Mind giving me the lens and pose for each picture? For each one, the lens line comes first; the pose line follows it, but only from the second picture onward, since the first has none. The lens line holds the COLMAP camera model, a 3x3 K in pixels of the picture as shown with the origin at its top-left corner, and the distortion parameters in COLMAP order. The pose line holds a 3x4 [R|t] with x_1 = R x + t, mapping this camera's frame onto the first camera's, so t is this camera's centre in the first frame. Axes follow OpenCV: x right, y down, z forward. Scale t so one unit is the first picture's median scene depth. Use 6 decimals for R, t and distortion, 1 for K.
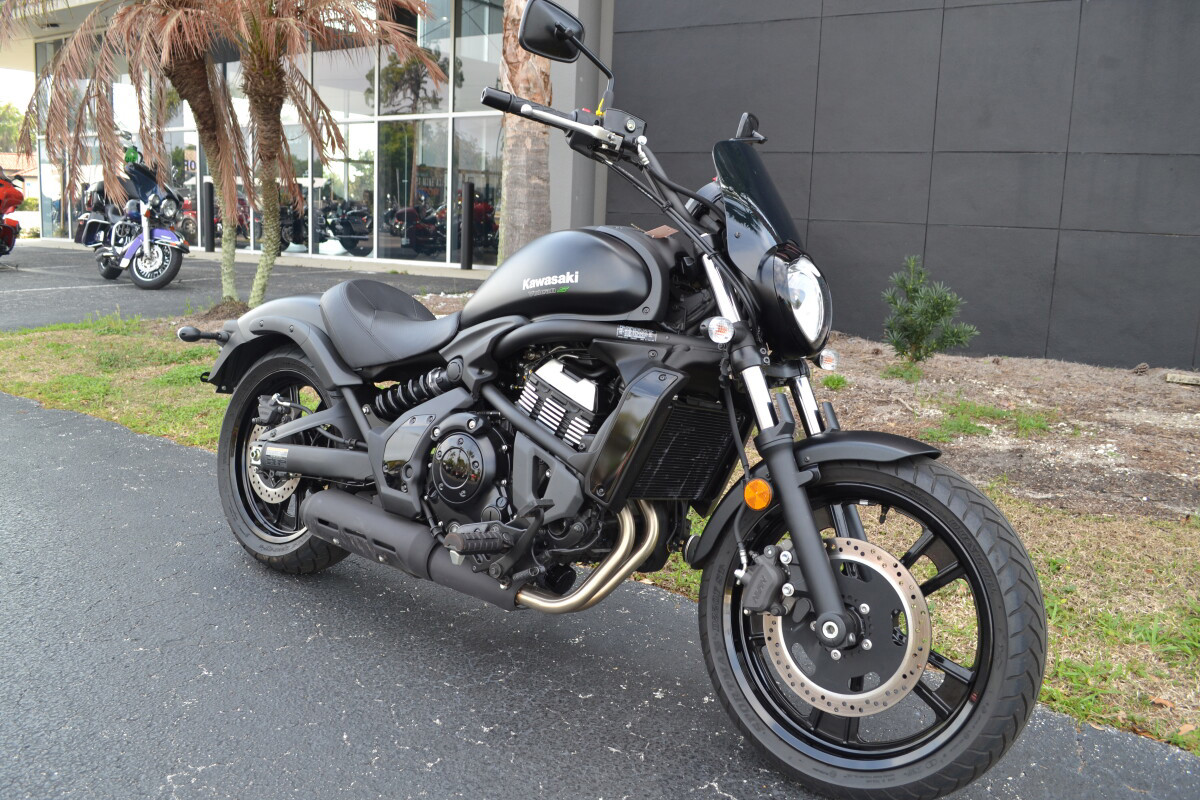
lens RADIAL K [[1003.7, 0, 591.8], [0, 1003.7, 413.8], [0, 0, 1]] dist [-0.072476, 0.000486]
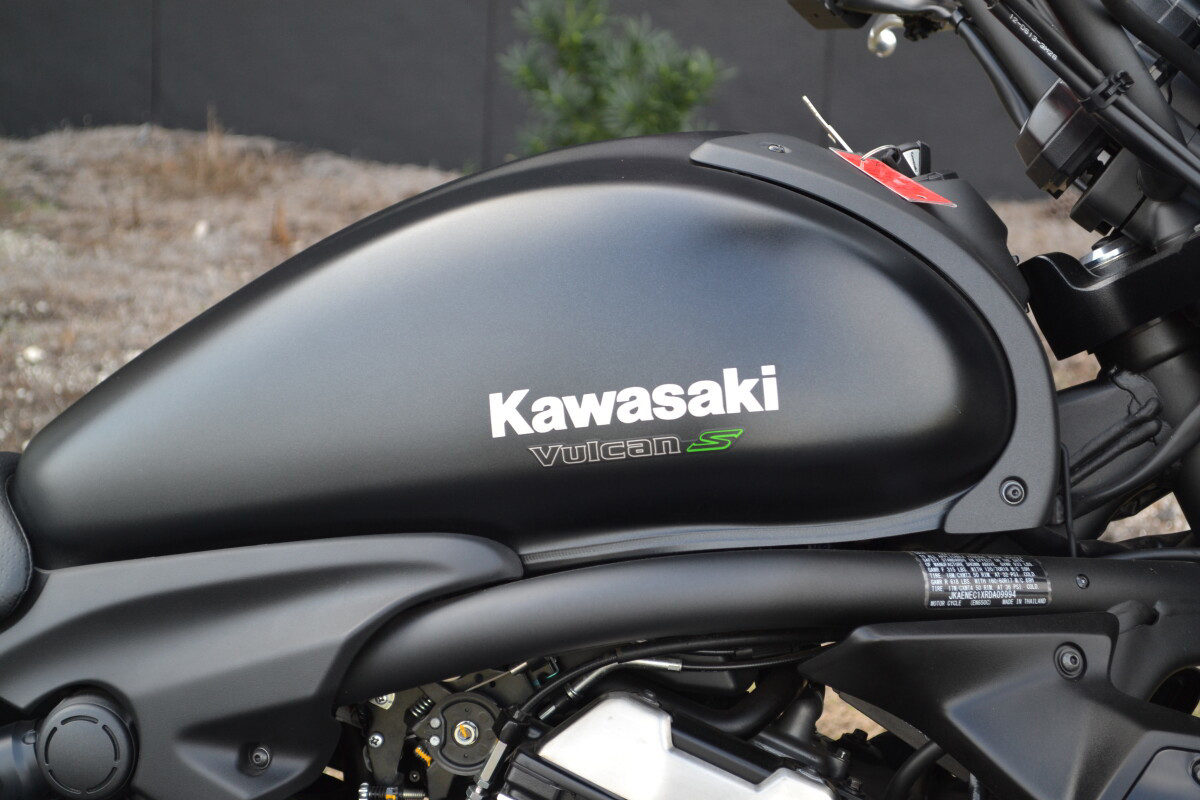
lens RADIAL K [[2593.6, 0, 600.0], [0, 2593.6, 400.0], [0, 0, 1]] dist [0.049839, 0.019121]
pose [[0.870206, -0.108025, 0.480699, -0.335119], [0.079740, 0.993684, 0.078952, -0.173632], [-0.486192, -0.030374, 0.873324, 0.422834]]
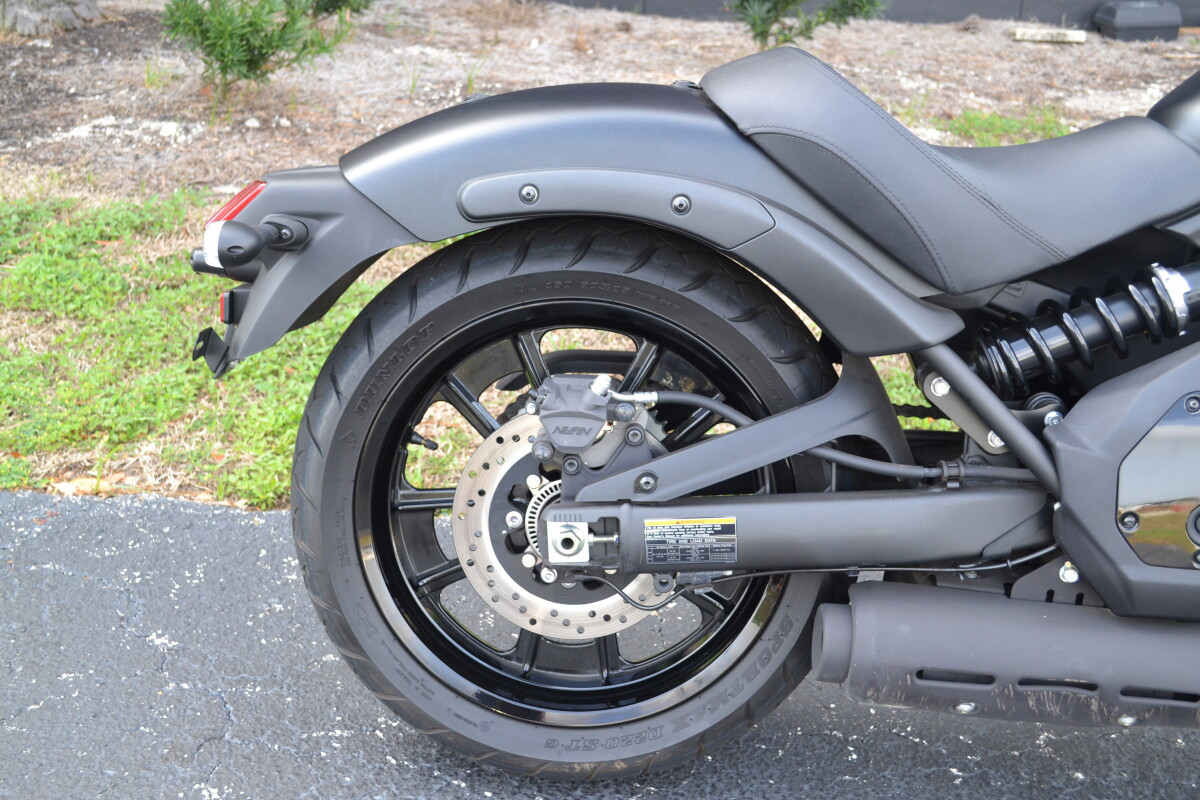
lens RADIAL K [[1425.9, 0, 592.5], [0, 1425.9, 402.7], [0, 0, 1]] dist [-0.040367, -0.012481]
pose [[0.823843, -0.221371, 0.521802, -0.745977], [0.098937, 0.962611, 0.252175, -0.181486], [-0.558117, -0.156127, 0.814942, 0.689214]]
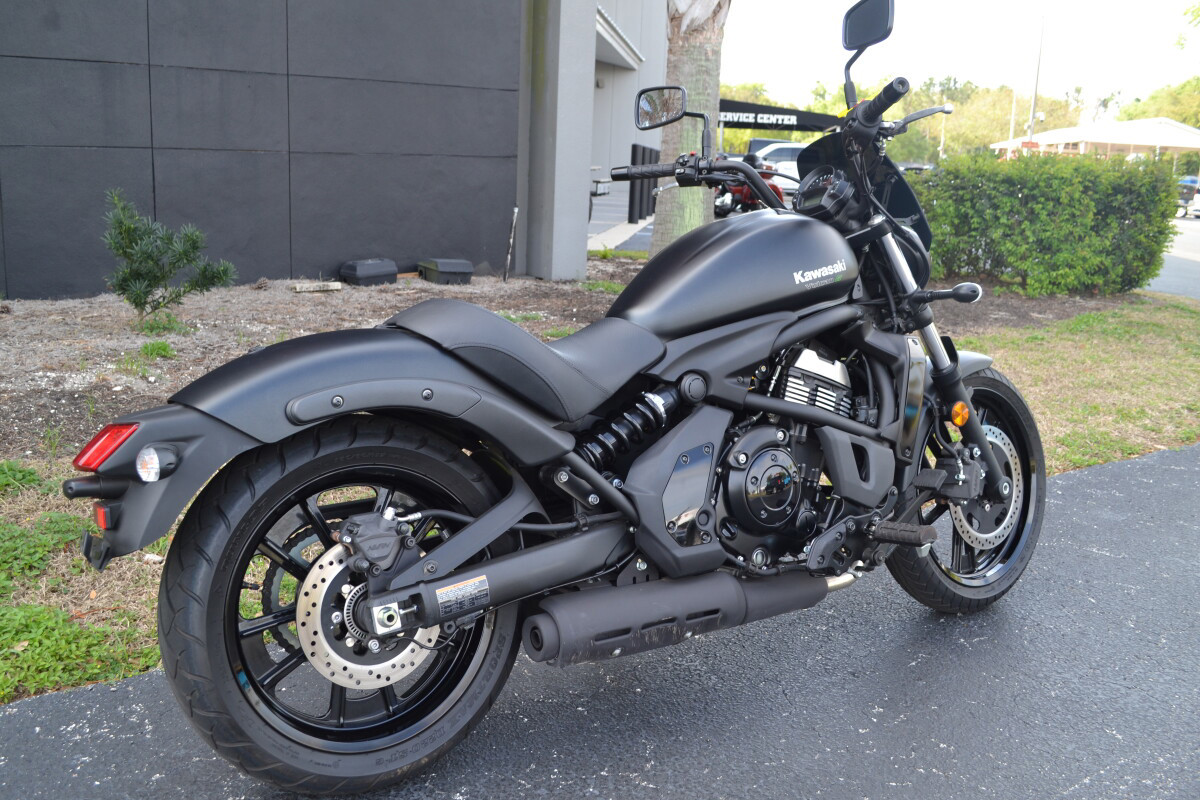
lens RADIAL K [[1086.1, 0, 600.0], [0, 1086.1, 400.0], [0, 0, 1]] dist [-0.076713, 0.001903]
pose [[0.306650, -0.228078, 0.924092, -1.069720], [0.152707, 0.970079, 0.188754, -0.231350], [-0.939493, 0.083234, 0.332304, 0.810985]]
